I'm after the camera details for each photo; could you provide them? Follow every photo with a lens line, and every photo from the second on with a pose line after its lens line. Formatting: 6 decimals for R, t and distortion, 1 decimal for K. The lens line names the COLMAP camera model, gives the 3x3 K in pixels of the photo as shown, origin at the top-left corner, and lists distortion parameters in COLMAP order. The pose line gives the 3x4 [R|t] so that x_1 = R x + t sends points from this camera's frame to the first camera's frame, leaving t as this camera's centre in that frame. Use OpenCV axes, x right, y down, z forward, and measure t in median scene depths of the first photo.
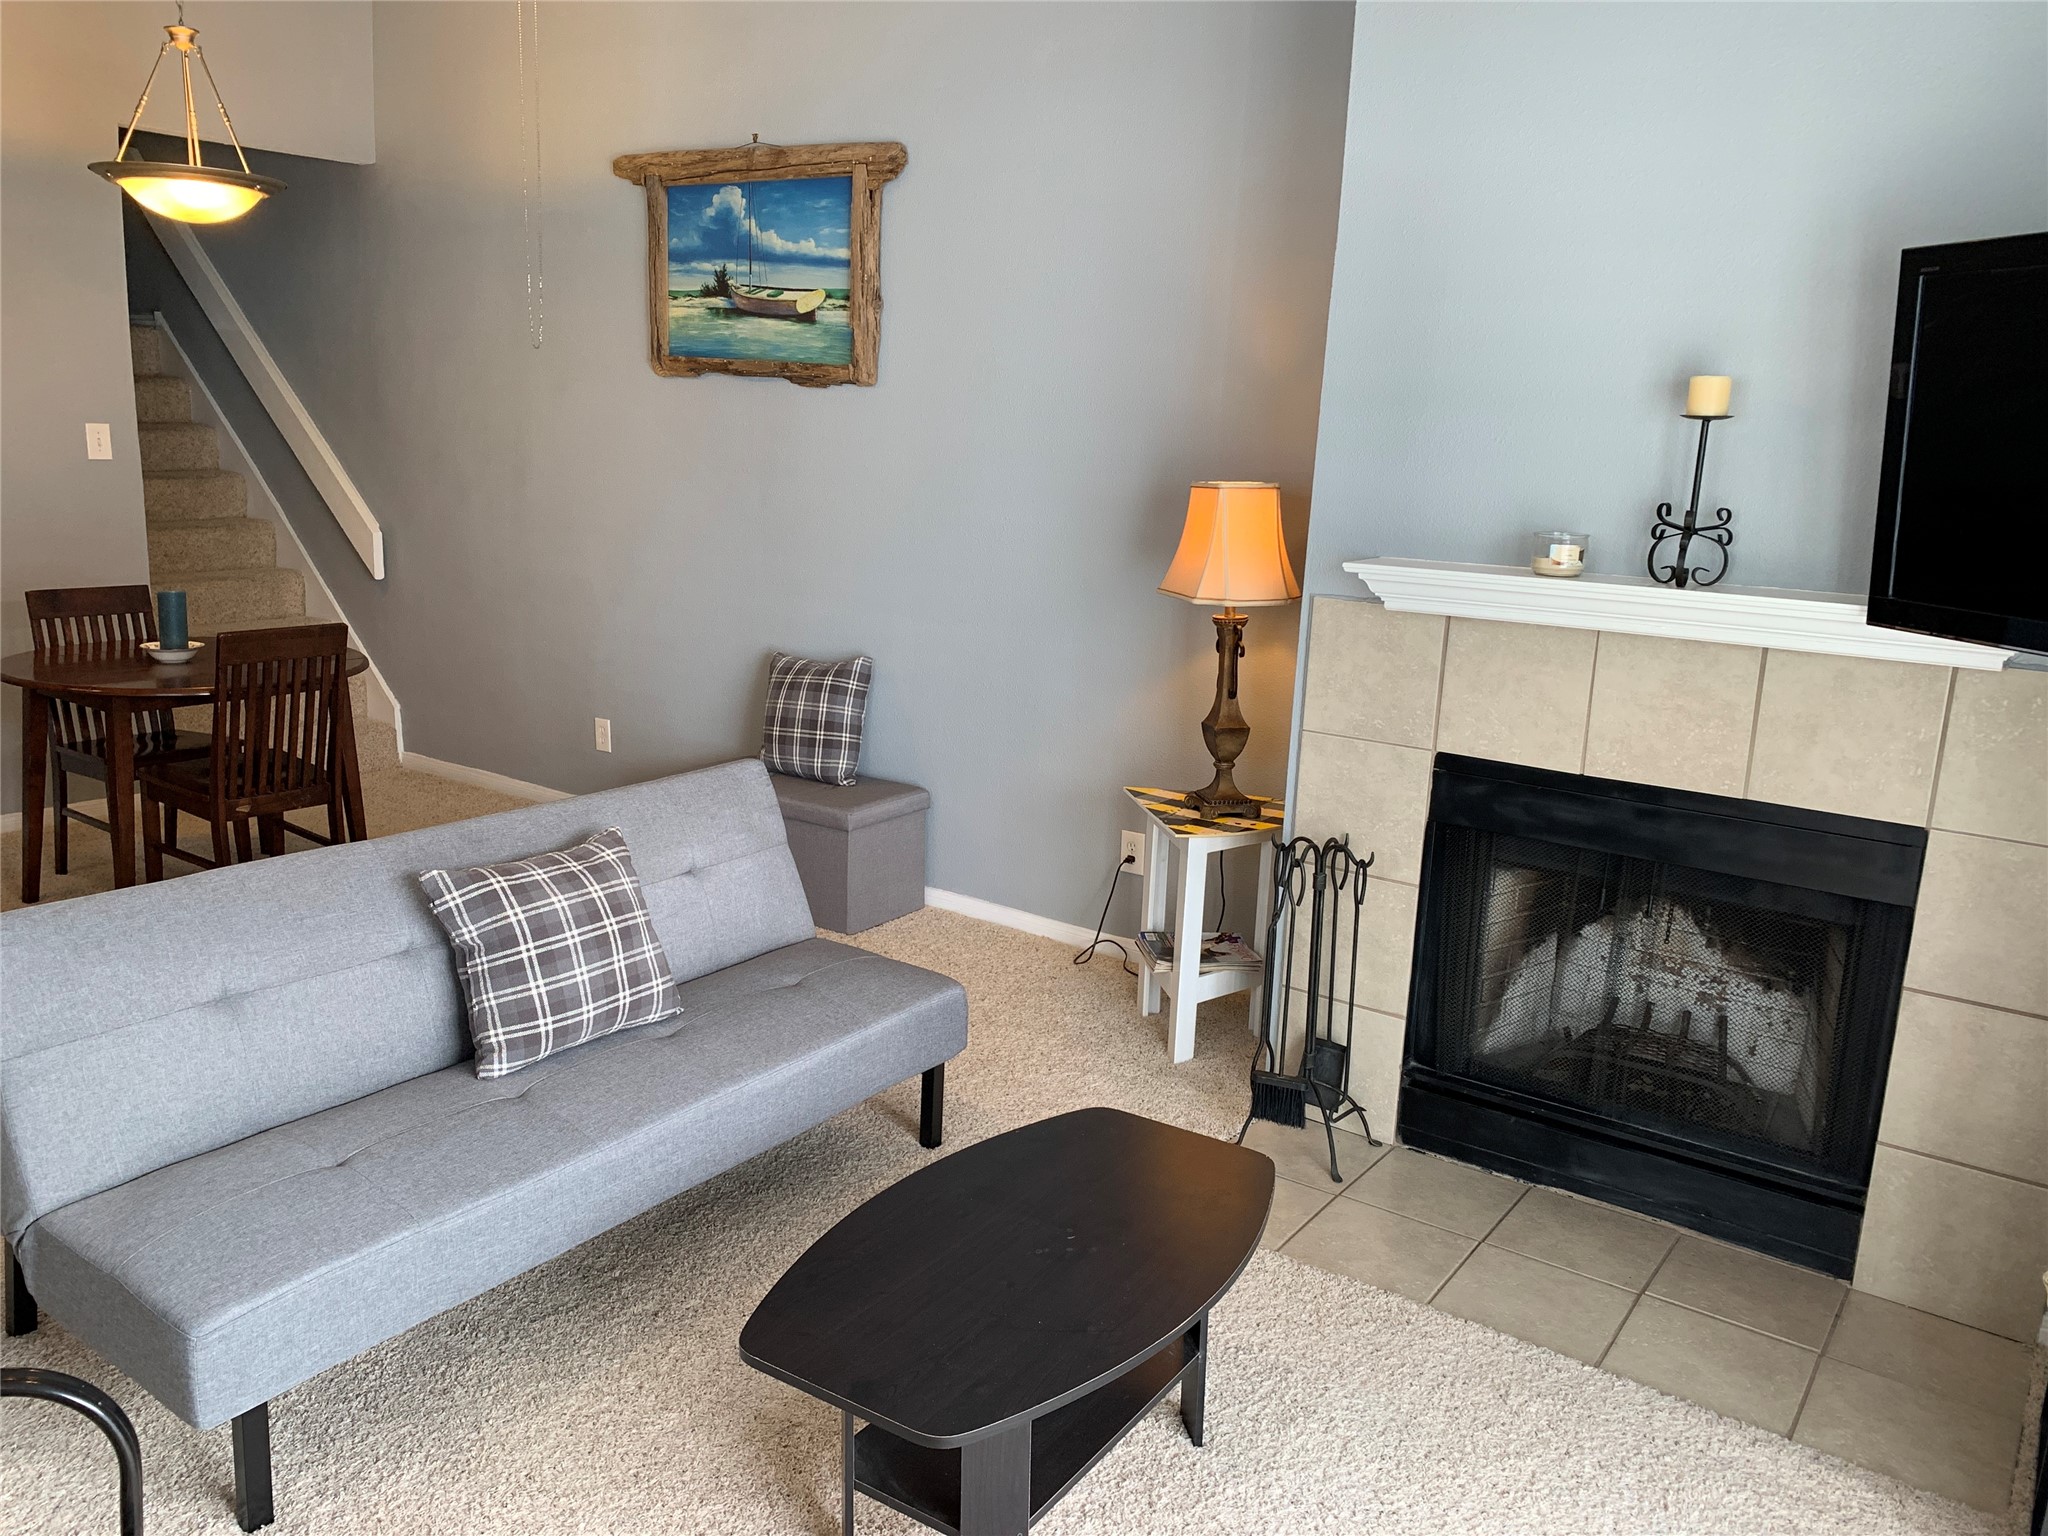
lens RADIAL K [[1573.1, 0, 1024.0], [0, 1573.1, 768.0], [0, 0, 1]] dist [0.028975, -0.004033]
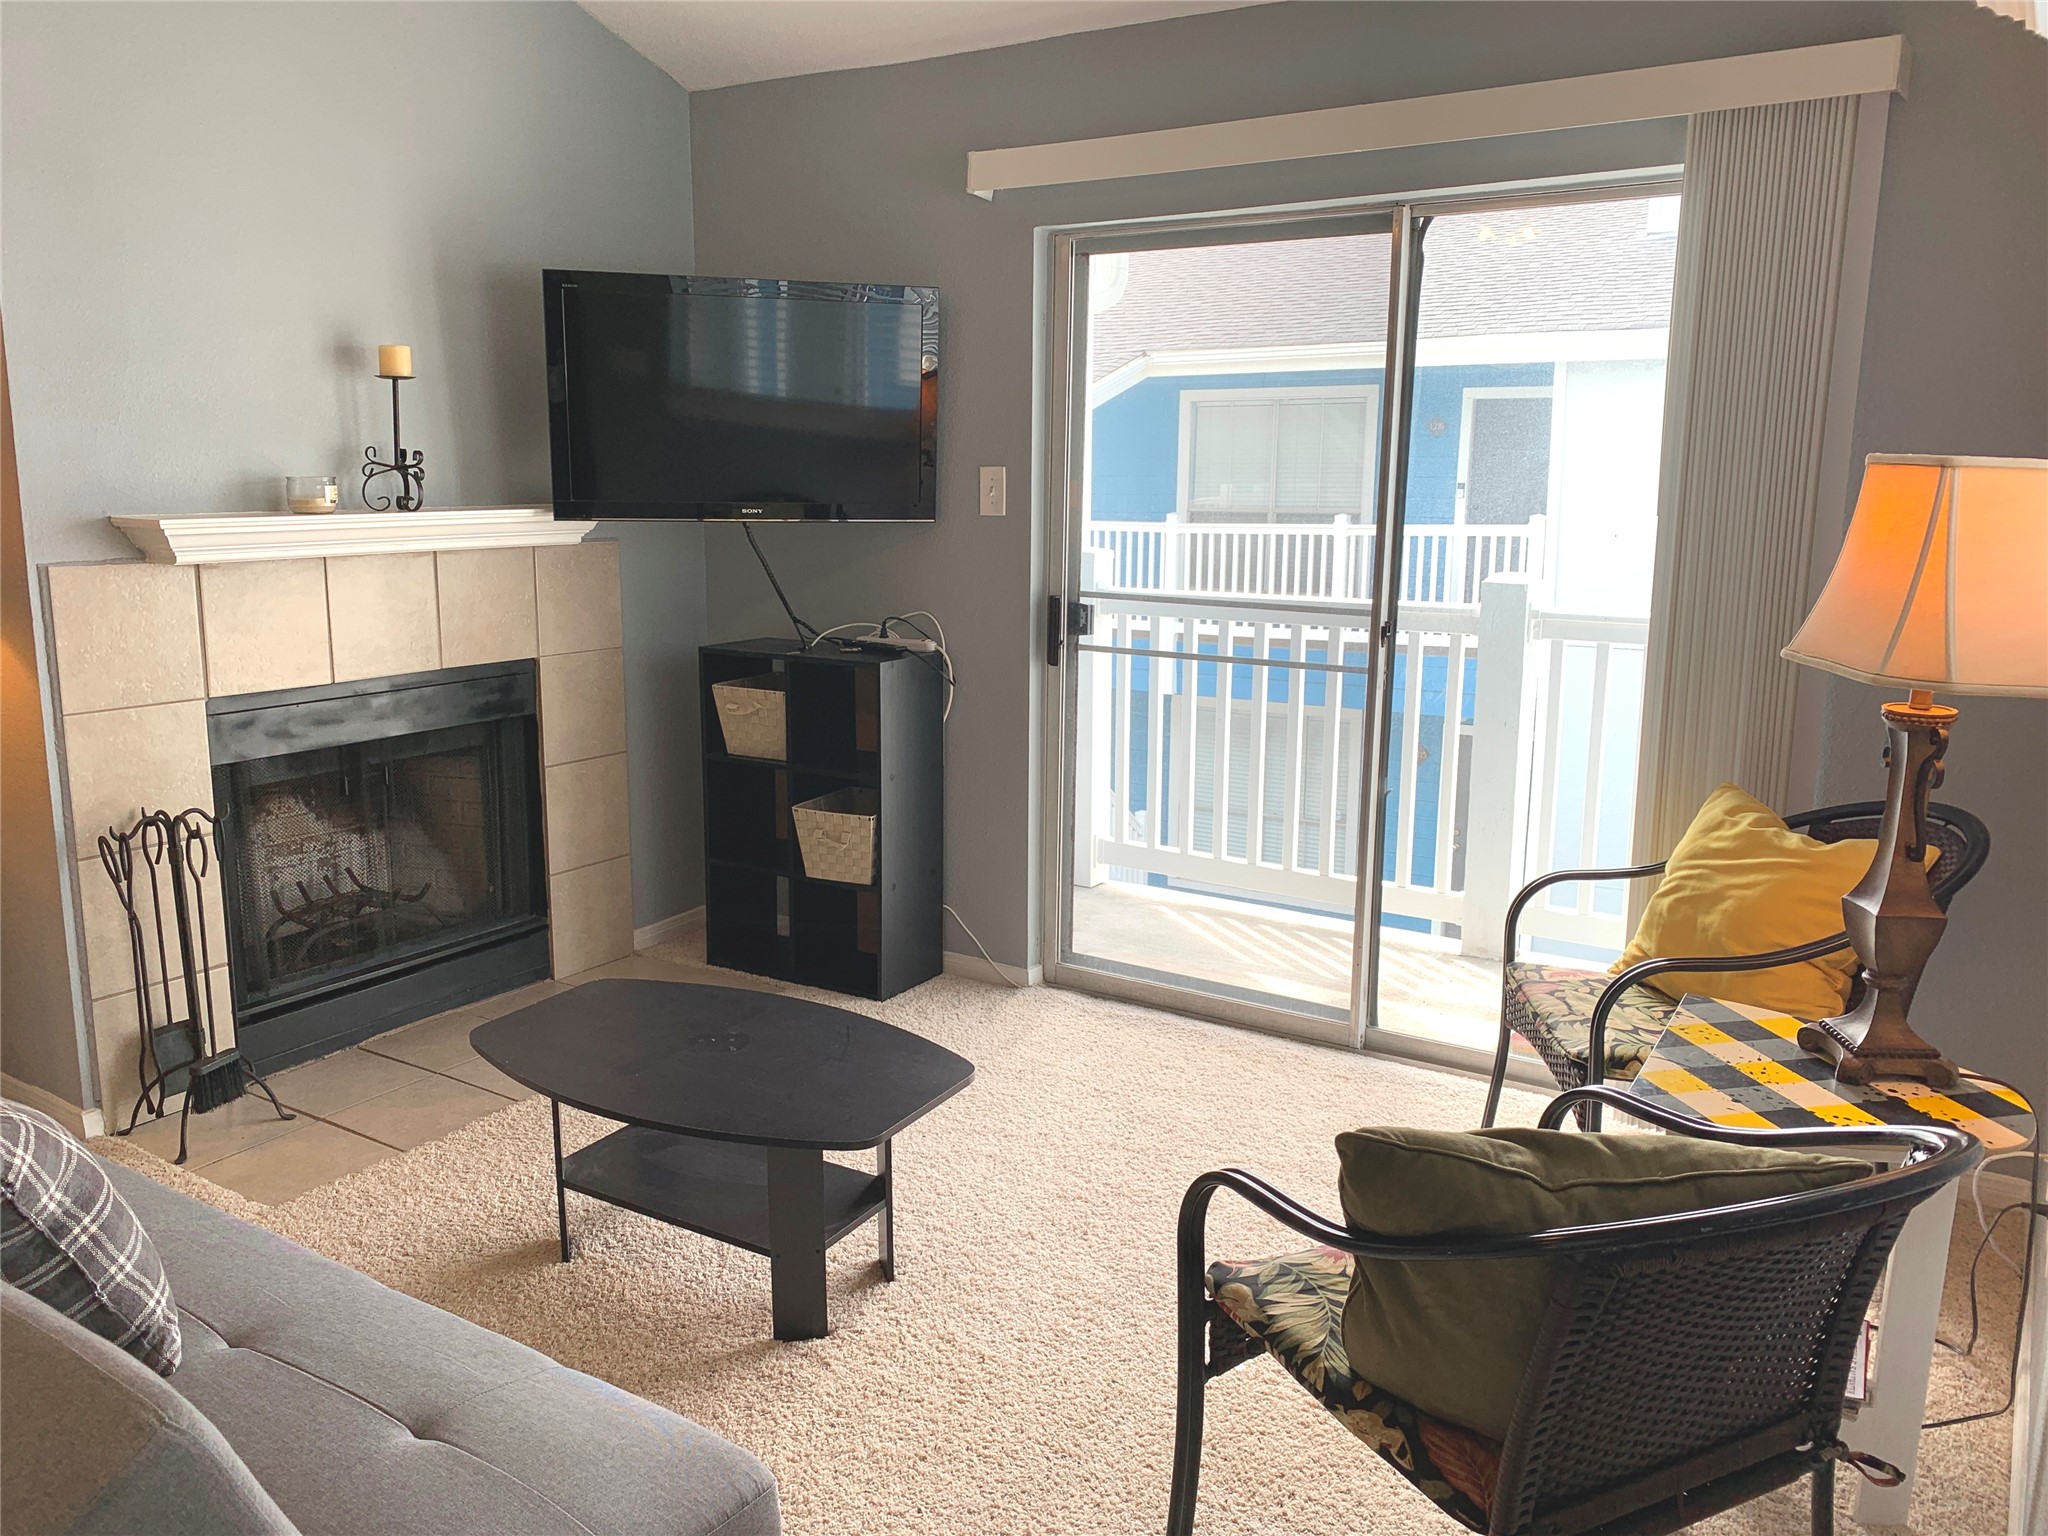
lens RADIAL K [[1569.6, 0, 996.0], [0, 1569.6, 762.1], [0, 0, 1]] dist [0.118237, -0.164238]
pose [[-0.042090, -0.228700, 0.972587, -0.878387], [0.206163, 0.950512, 0.232431, -0.120336], [-0.977612, 0.210295, 0.007142, 0.557528]]
